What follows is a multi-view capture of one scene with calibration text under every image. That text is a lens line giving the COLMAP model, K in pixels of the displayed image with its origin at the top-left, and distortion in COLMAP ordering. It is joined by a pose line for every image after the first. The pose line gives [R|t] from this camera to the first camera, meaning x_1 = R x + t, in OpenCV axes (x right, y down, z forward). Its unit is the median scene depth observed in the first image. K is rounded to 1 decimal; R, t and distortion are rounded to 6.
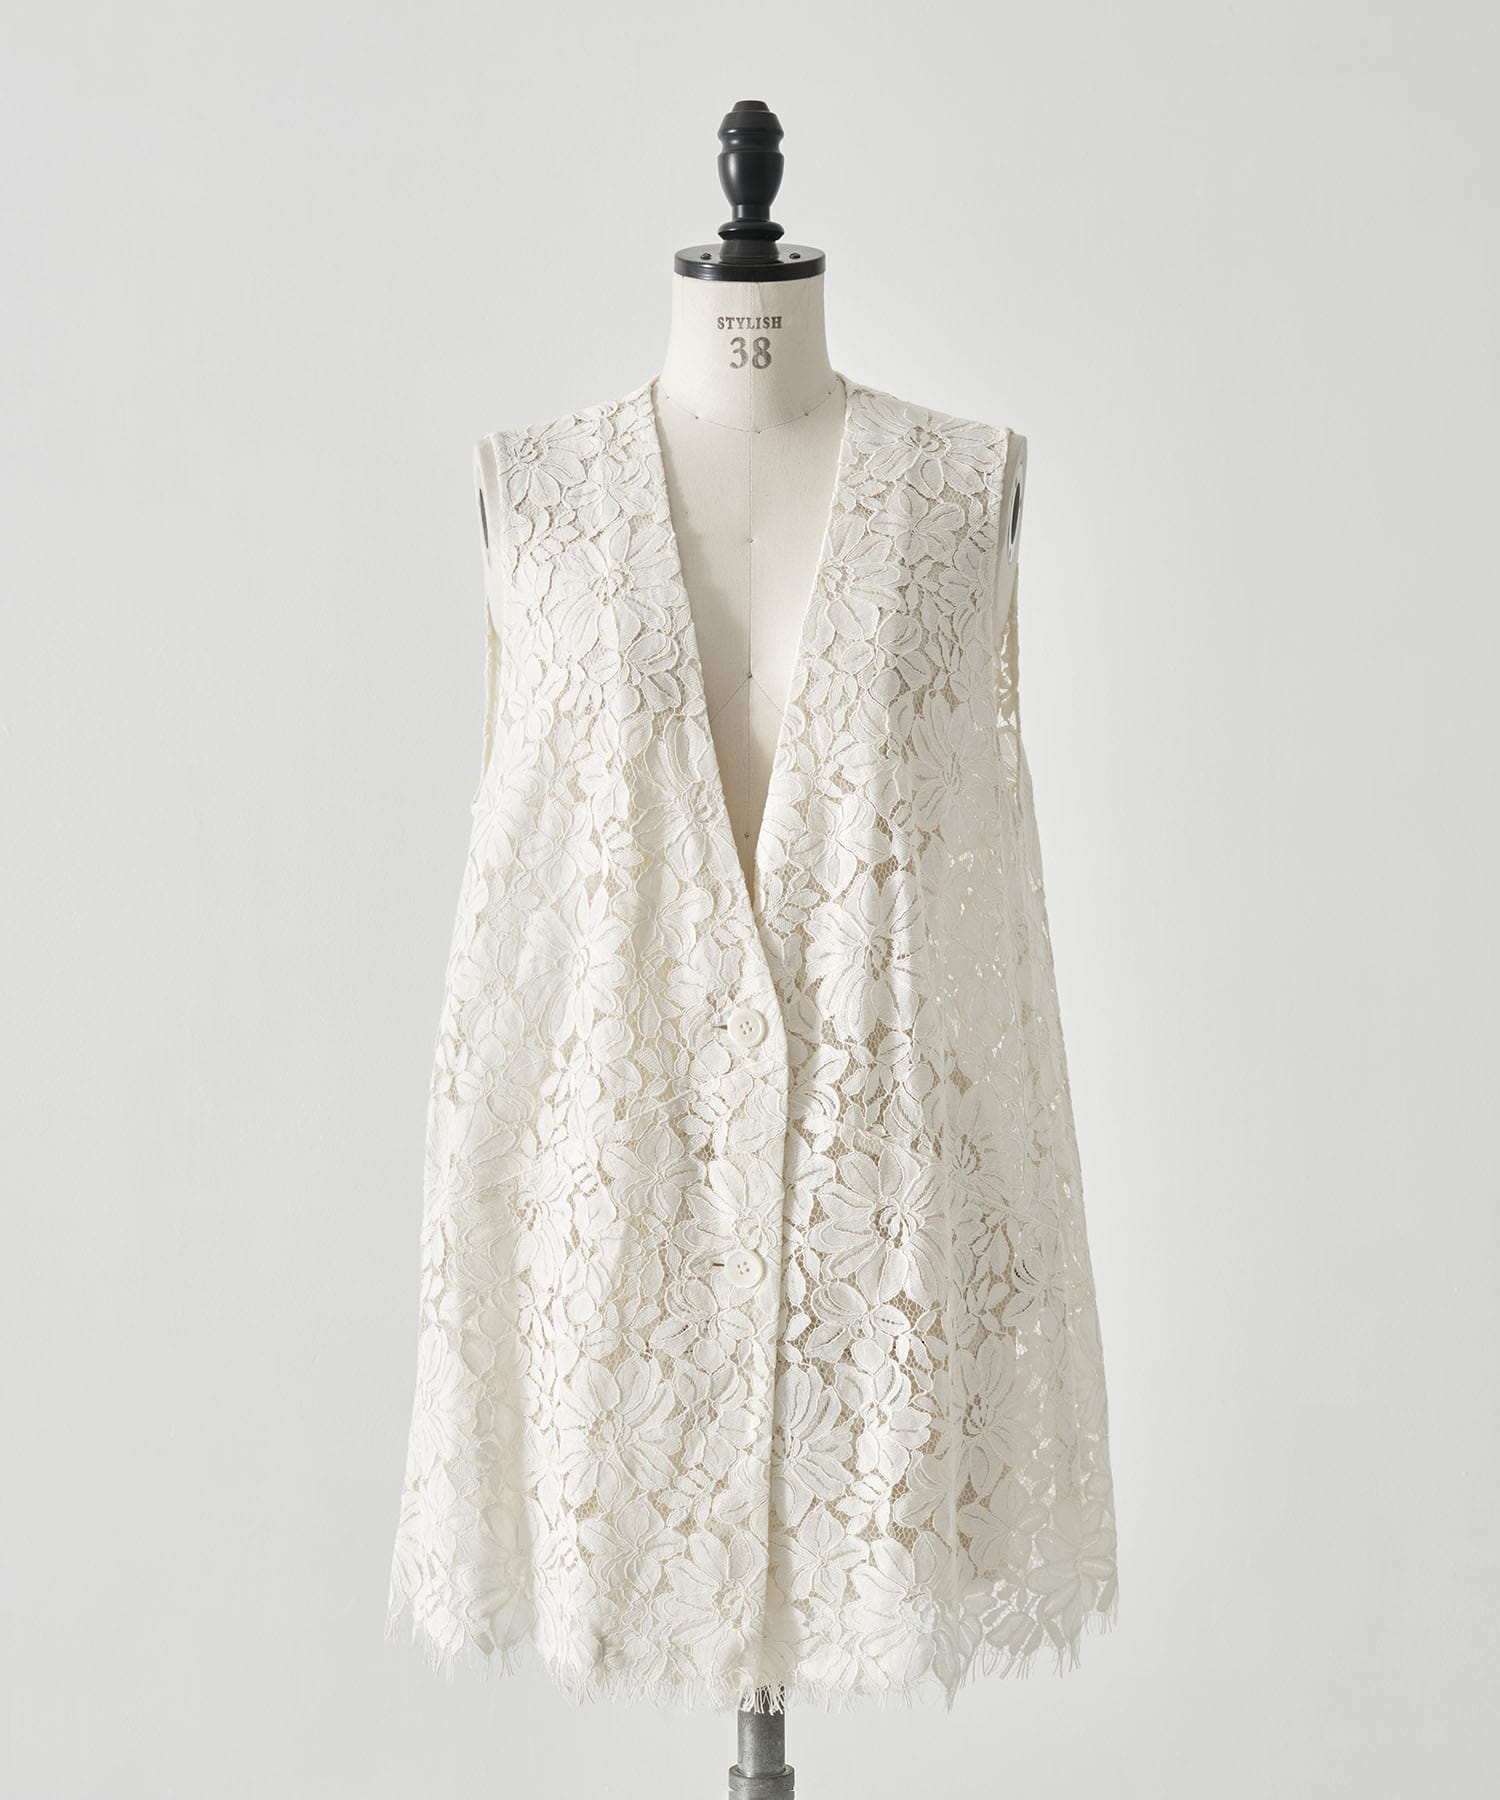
lens RADIAL K [[4605.0, 0, 749.5], [0, 4605.0, 903.6], [0, 0, 1]] dist [0.089063, 0.000000]
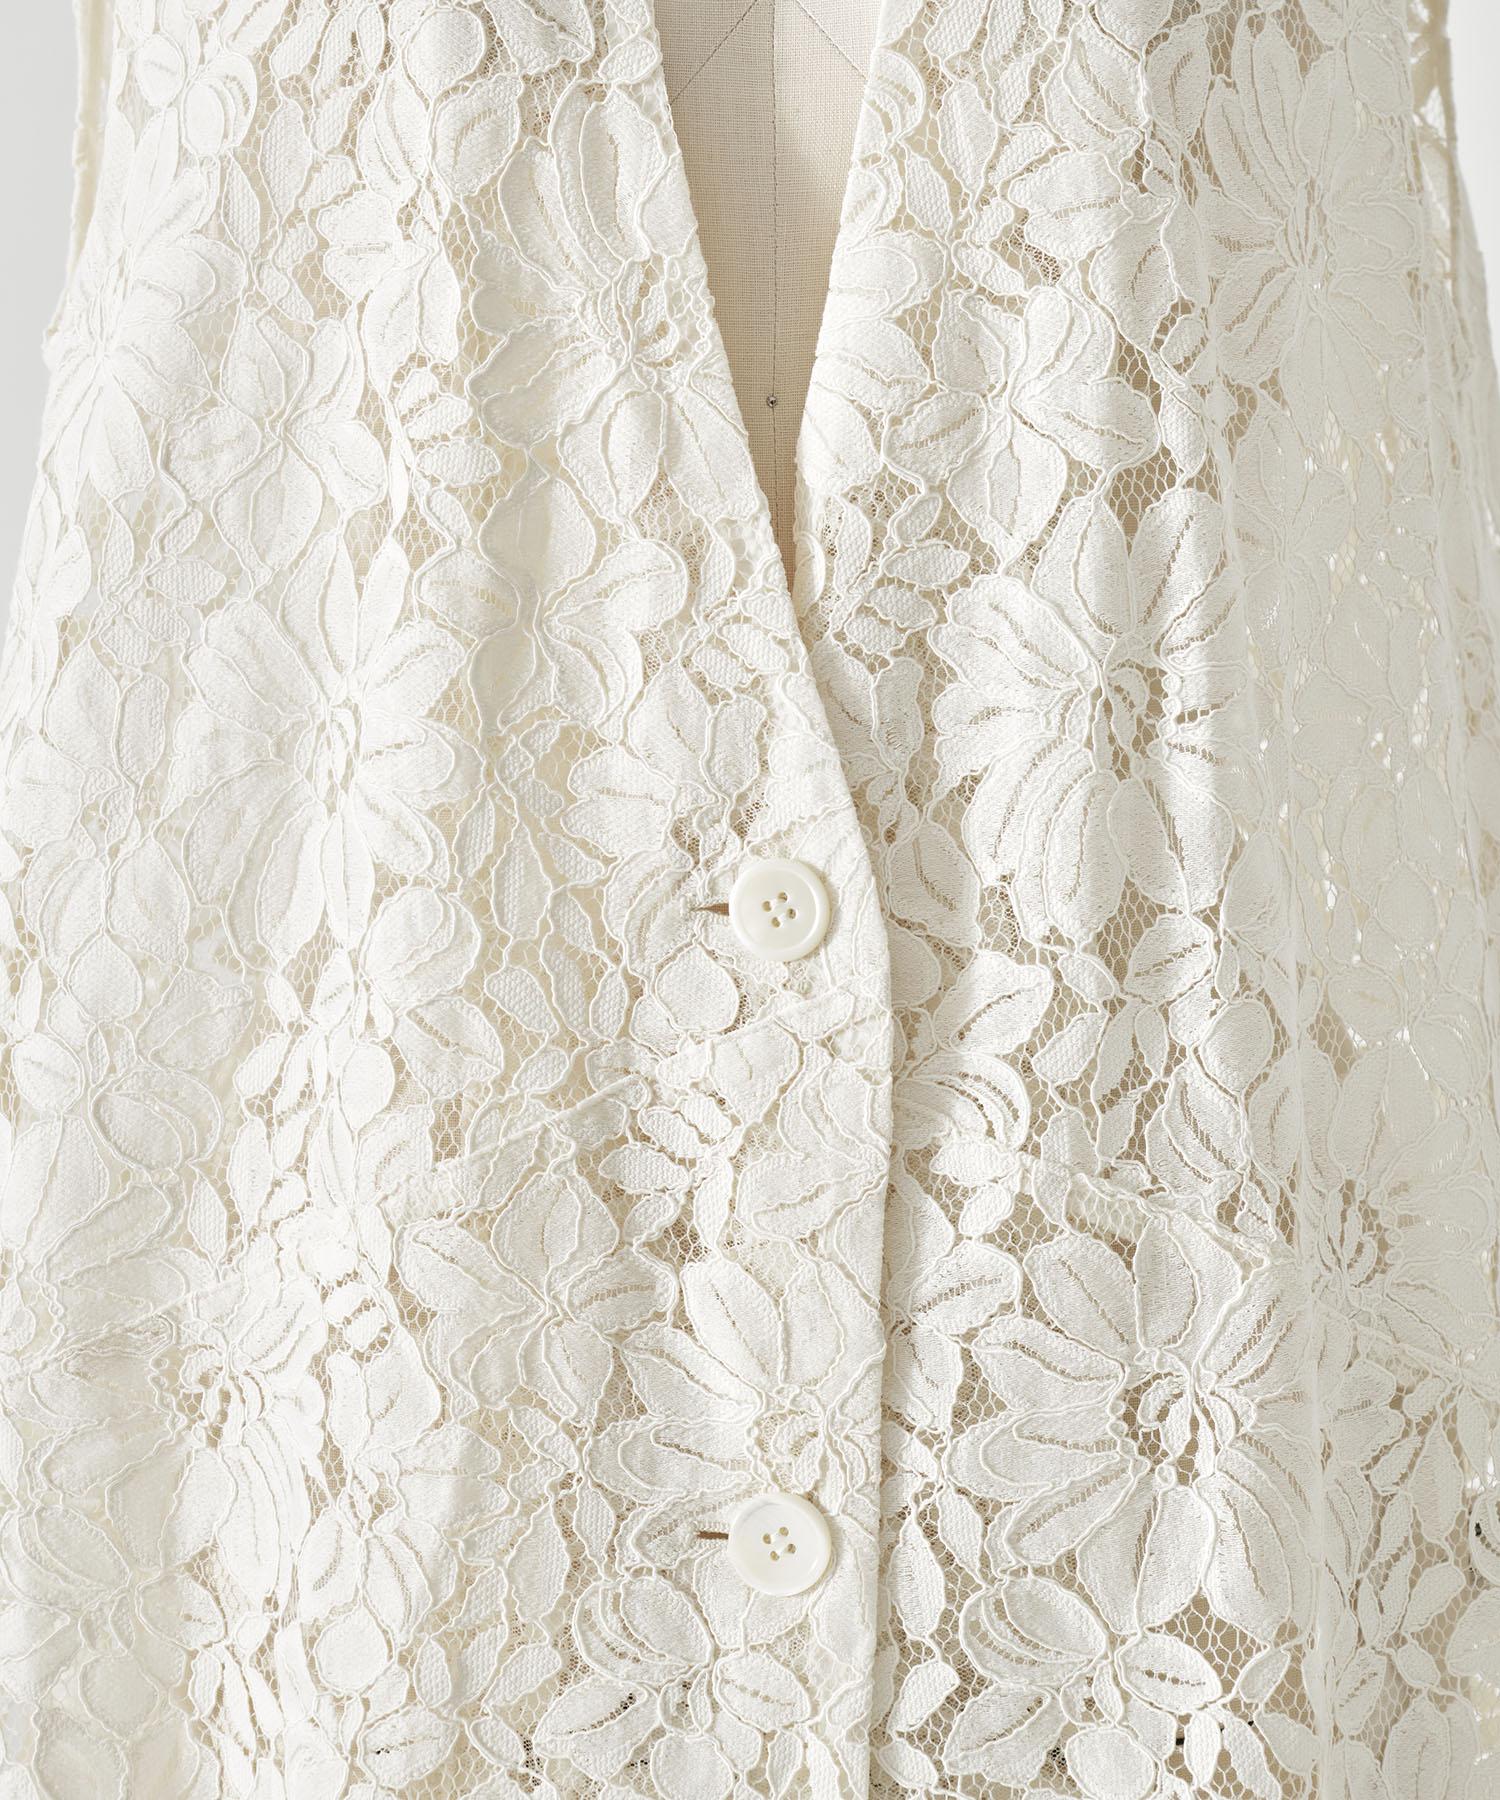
lens RADIAL K [[7127.7, 0, 749.2], [0, 7127.7, 897.1], [0, 0, 1]] dist [-0.055596, 0.000000]
pose [[0.999391, -0.013423, 0.032207, -0.021946], [0.012648, 0.999629, 0.024127, 0.011811], [-0.032518, -0.023705, 0.999190, 0.415531]]
